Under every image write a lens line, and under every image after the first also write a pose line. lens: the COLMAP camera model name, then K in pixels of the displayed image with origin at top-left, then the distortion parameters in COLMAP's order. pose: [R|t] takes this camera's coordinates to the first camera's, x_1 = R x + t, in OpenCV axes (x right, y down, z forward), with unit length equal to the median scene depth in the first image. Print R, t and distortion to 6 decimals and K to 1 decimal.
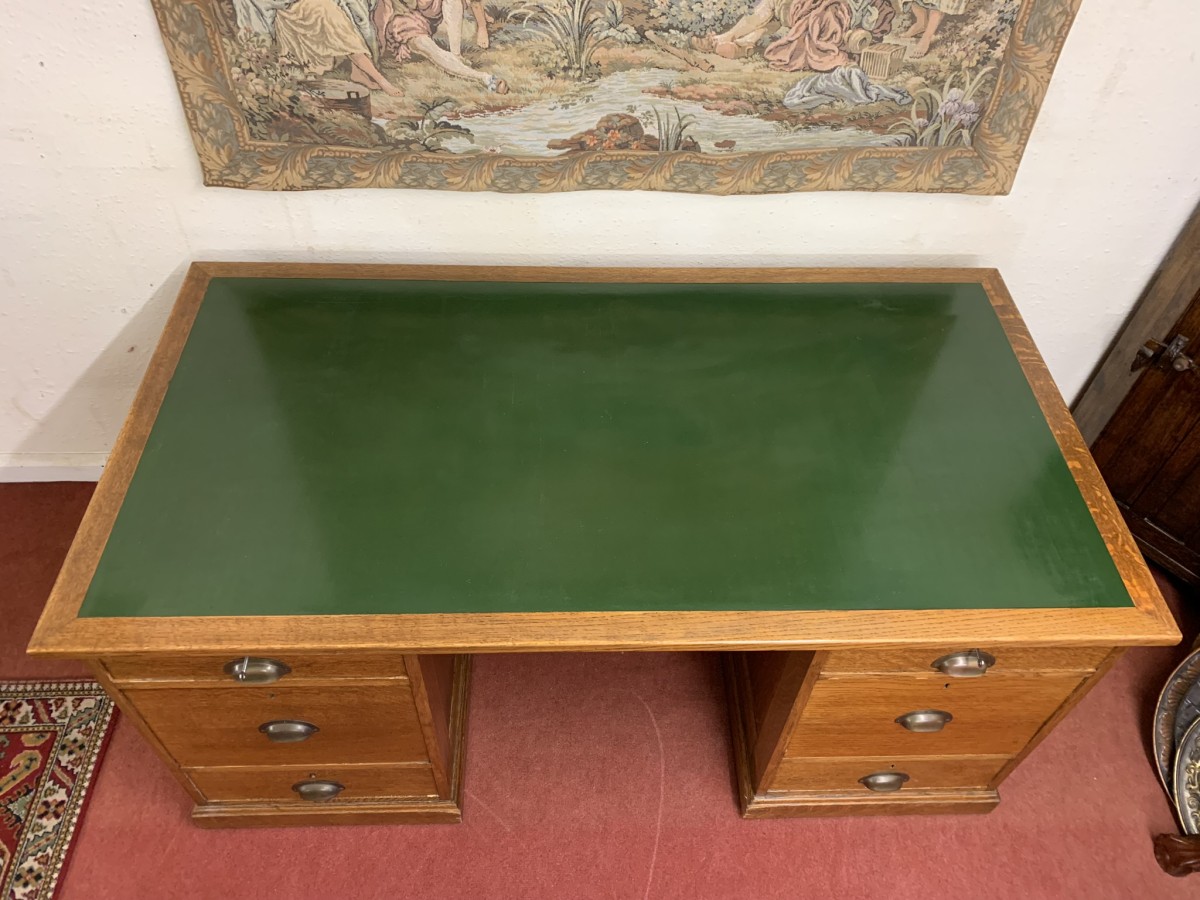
lens RADIAL K [[922.7, 0, 603.9], [0, 922.7, 437.5], [0, 0, 1]] dist [0.020667, -0.028238]
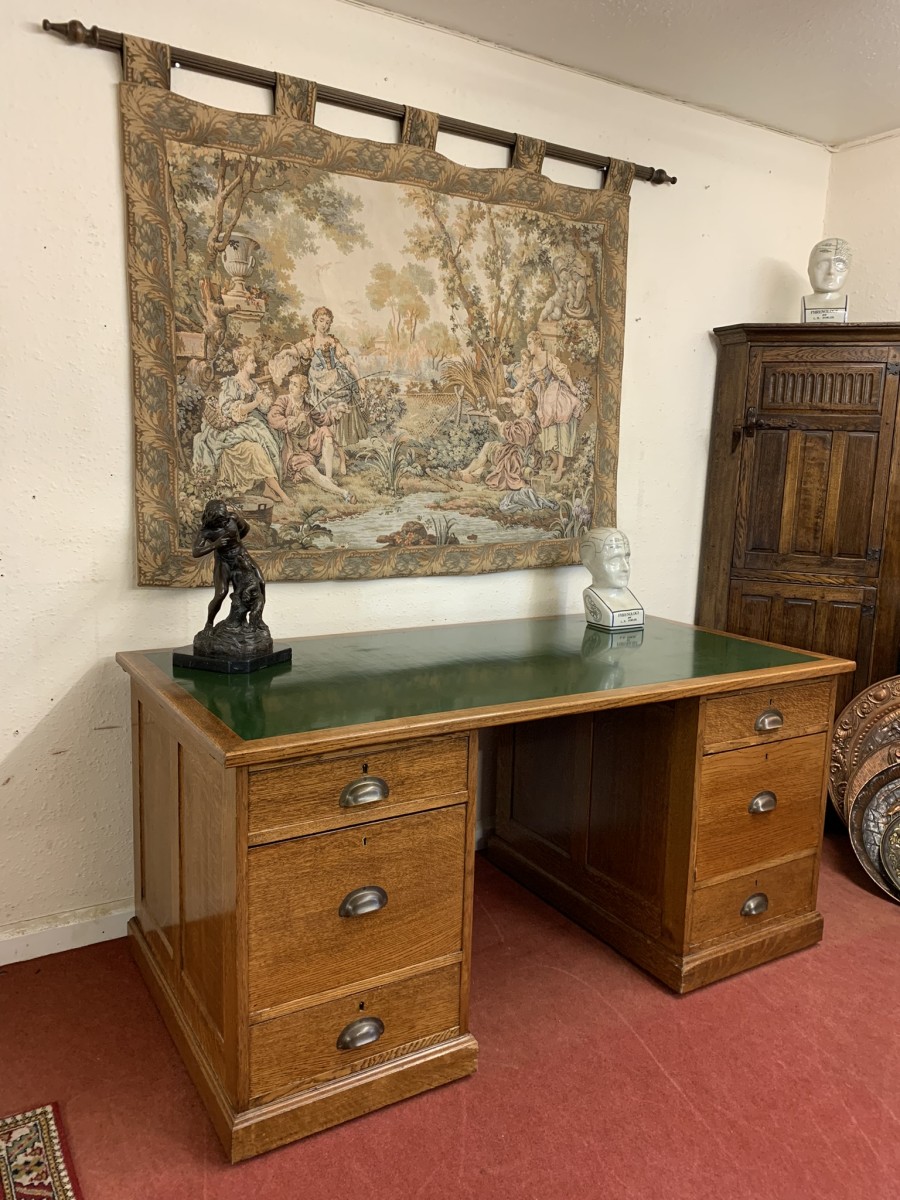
lens RADIAL K [[920.5, 0, 453.5], [0, 920.5, 590.0], [0, 0, 1]] dist [0.045560, -0.070354]
pose [[0.870383, -0.081949, 0.485509, -0.694616], [0.371359, 0.756723, -0.538018, 0.613266], [-0.323305, 0.648579, 0.689071, -0.040302]]
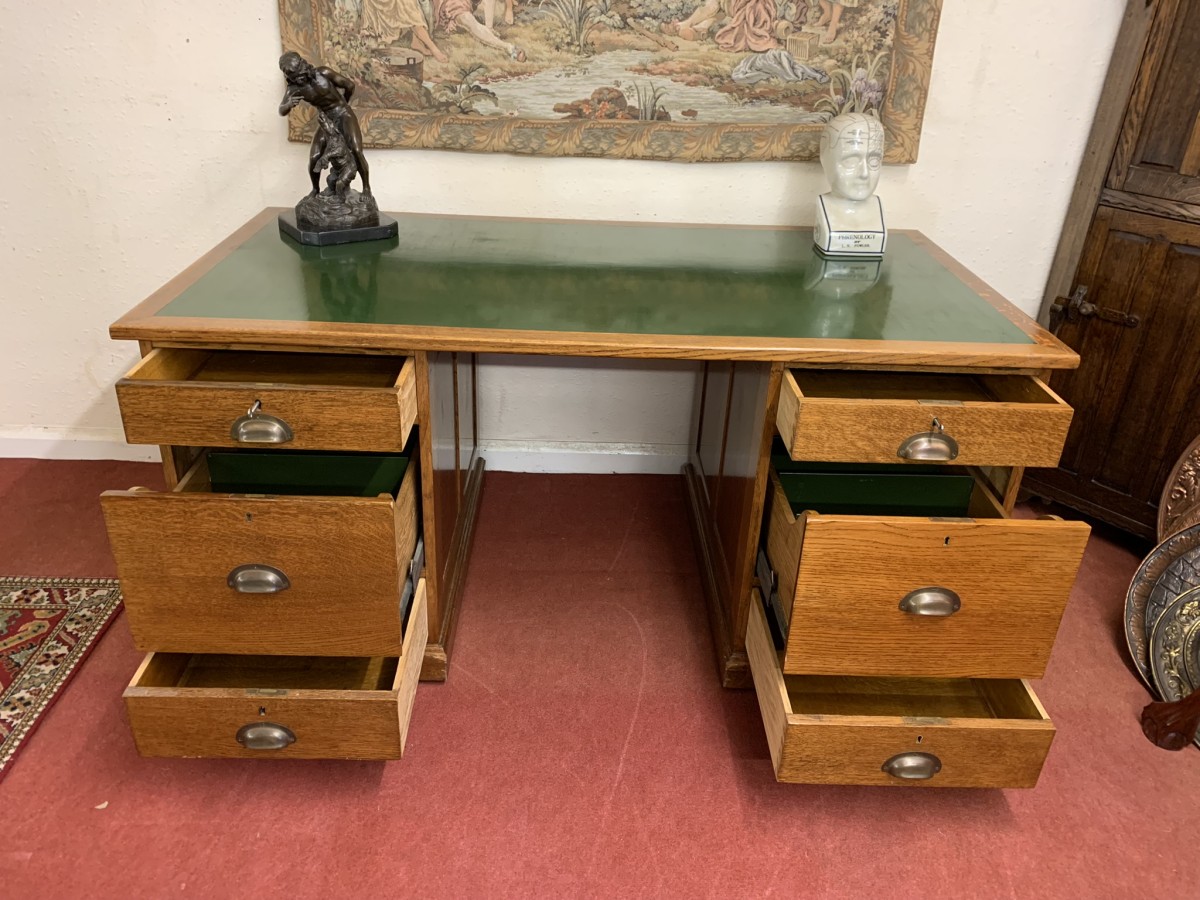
lens RADIAL K [[922.7, 0, 590.7], [0, 922.7, 436.8], [0, 0, 1]] dist [0.020667, -0.028238]
pose [[0.999699, 0.012998, -0.020810, 0.025001], [-0.019774, 0.928950, -0.369676, 0.597841], [0.014527, 0.369976, 0.928928, -0.046387]]
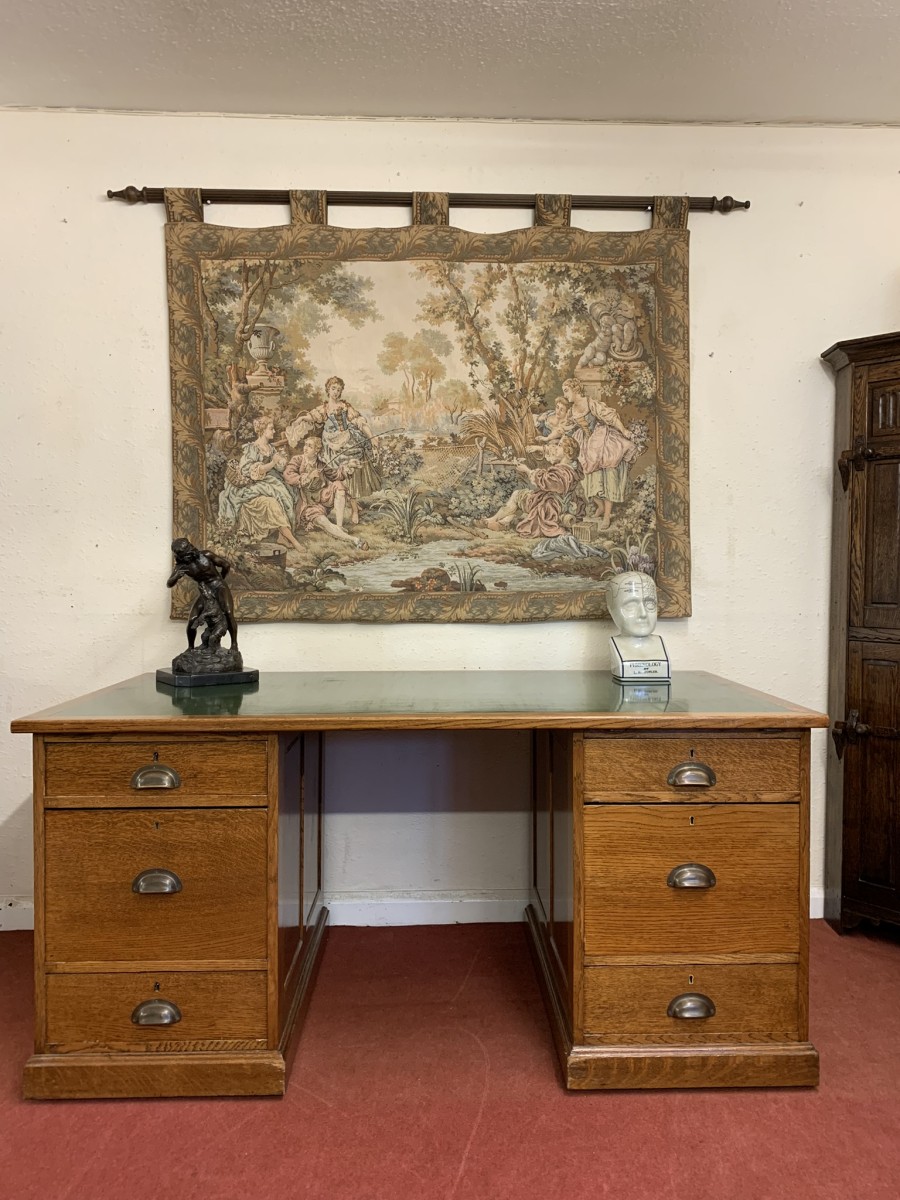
lens RADIAL K [[922.7, 0, 460.7], [0, 922.7, 583.1], [0, 0, 1]] dist [0.020667, -0.028238]
pose [[0.999367, -0.035579, 0.000117, 0.061398], [0.023938, 0.669952, -0.742018, 0.875707], [0.026322, 0.741551, 0.670380, -0.078622]]
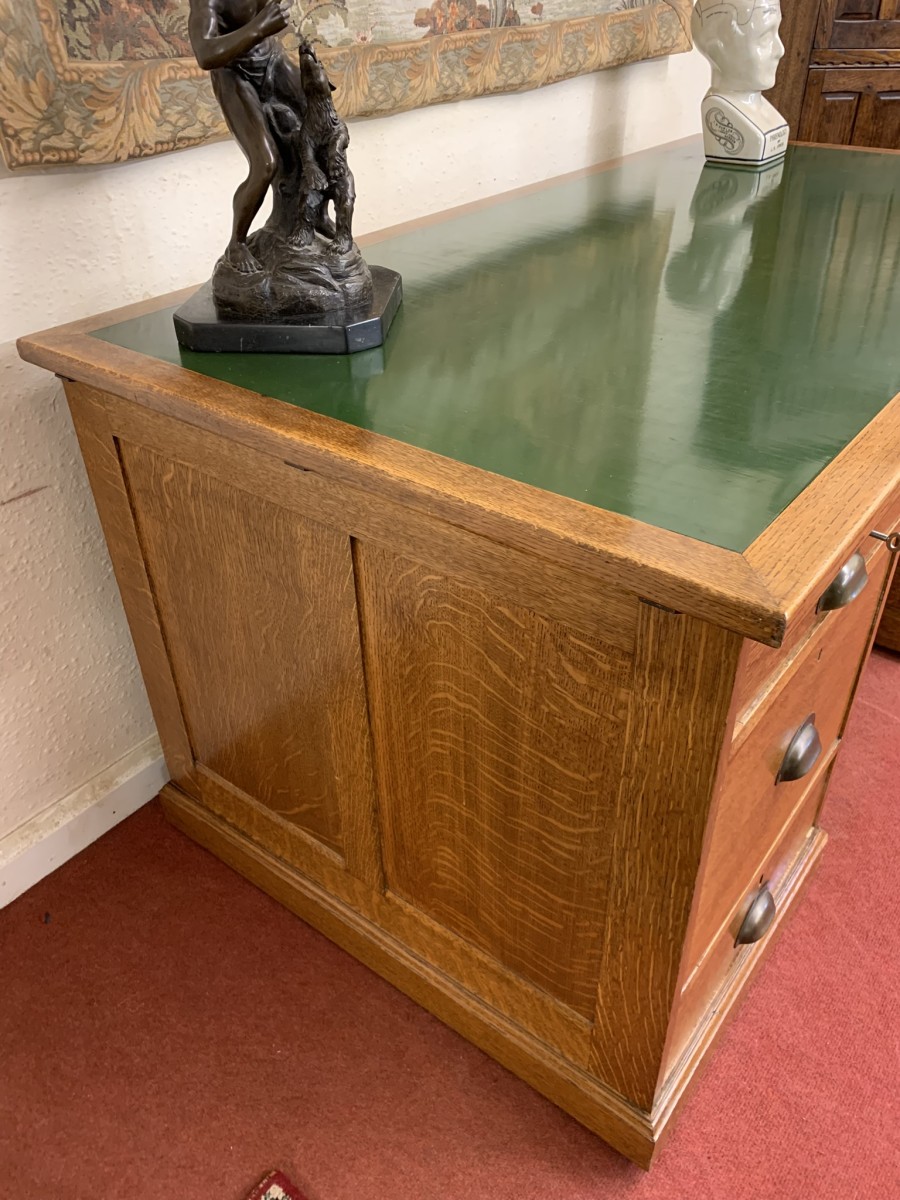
lens RADIAL K [[922.7, 0, 471.4], [0, 922.7, 597.2], [0, 0, 1]] dist [0.020667, -0.028238]
pose [[0.629776, -0.477571, 0.612624, -0.733391], [0.605697, 0.795692, -0.002374, 0.098575], [-0.486326, 0.372560, 0.790371, 0.540797]]
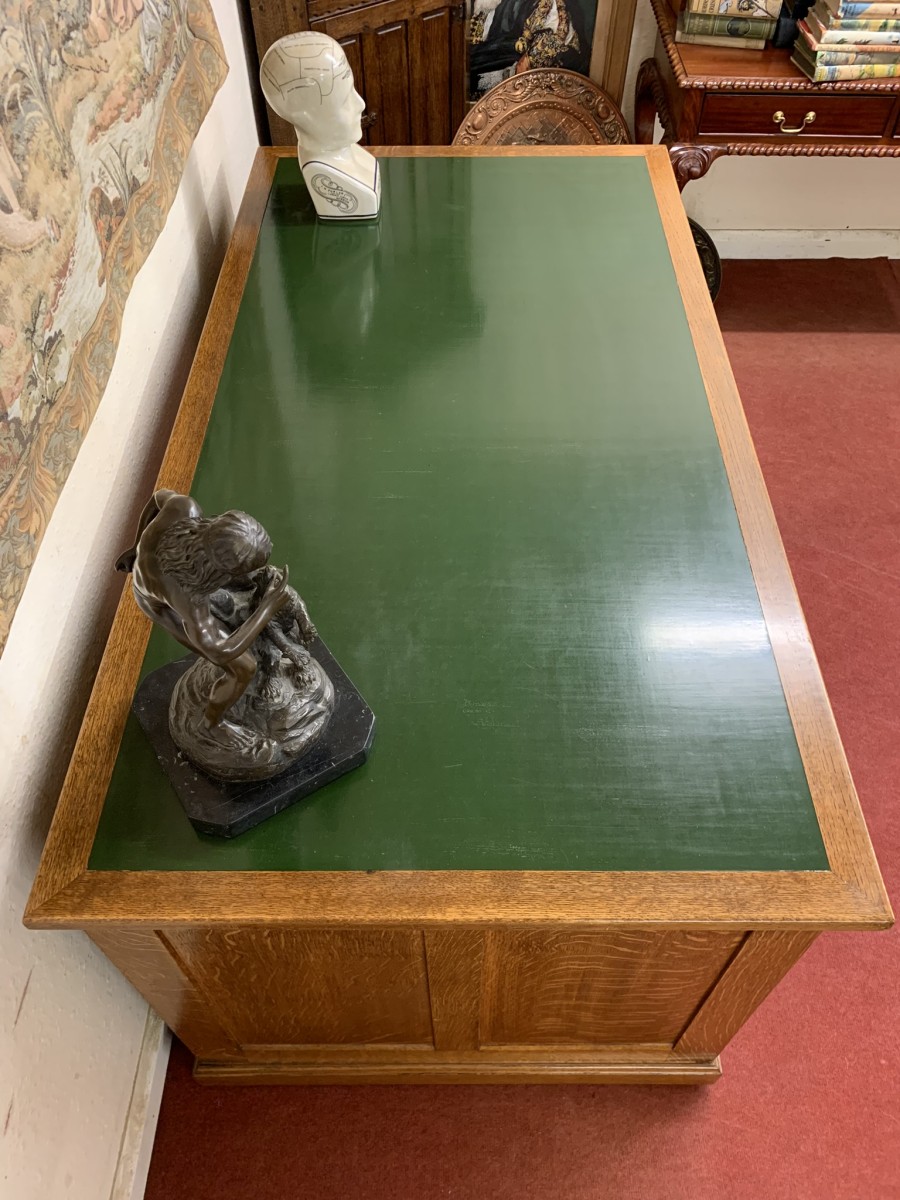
lens RADIAL K [[922.7, 0, 463.4], [0, 922.7, 592.2], [0, 0, 1]] dist [0.020667, -0.028238]
pose [[0.027918, -0.793817, 0.607516, -0.646083], [0.751187, 0.417629, 0.511179, -0.365567], [-0.659499, 0.442087, 0.607964, 0.505522]]
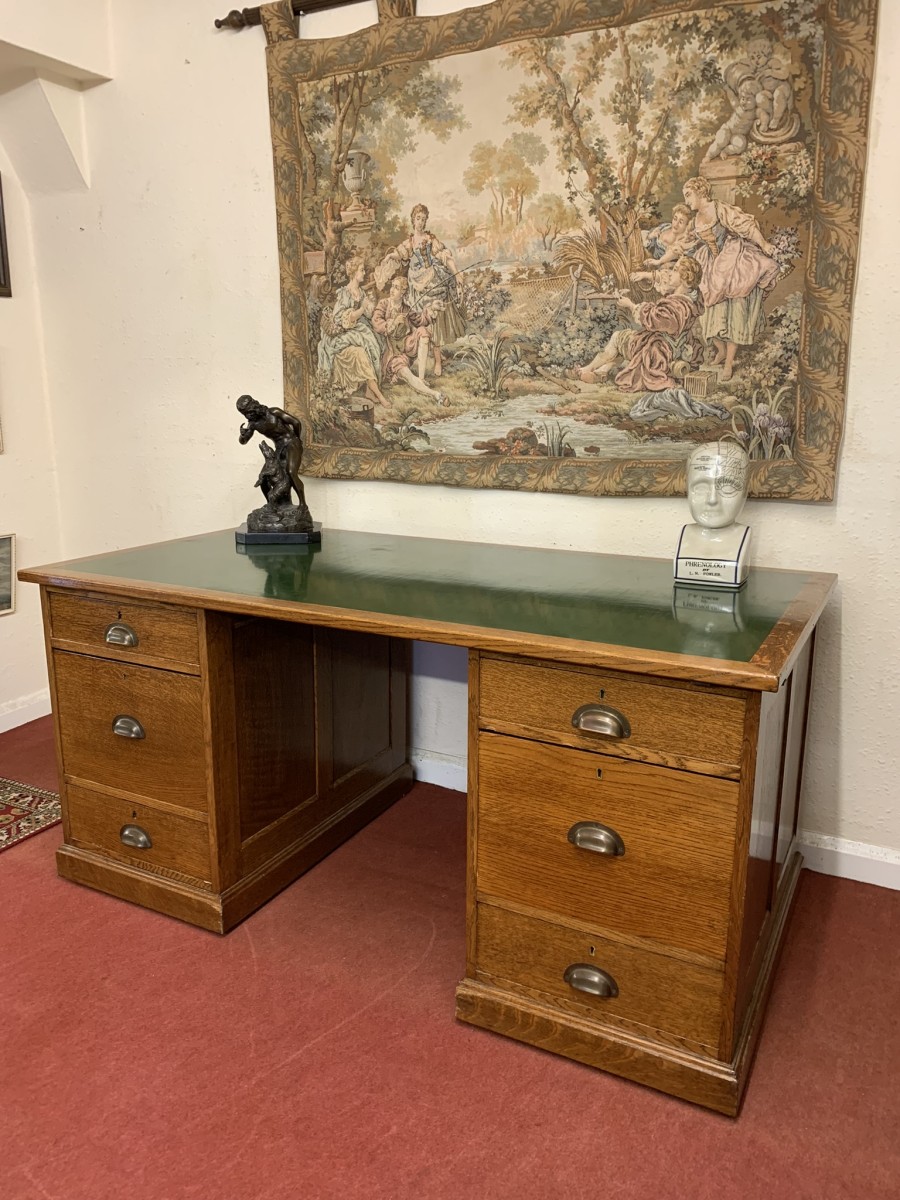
lens RADIAL K [[922.7, 0, 443.2], [0, 922.7, 596.1], [0, 0, 1]] dist [0.020667, -0.028238]
pose [[0.865745, 0.078016, -0.494367, 0.632651], [-0.356552, 0.789324, -0.499838, 0.611442], [0.351220, 0.609000, 0.711170, 0.093395]]
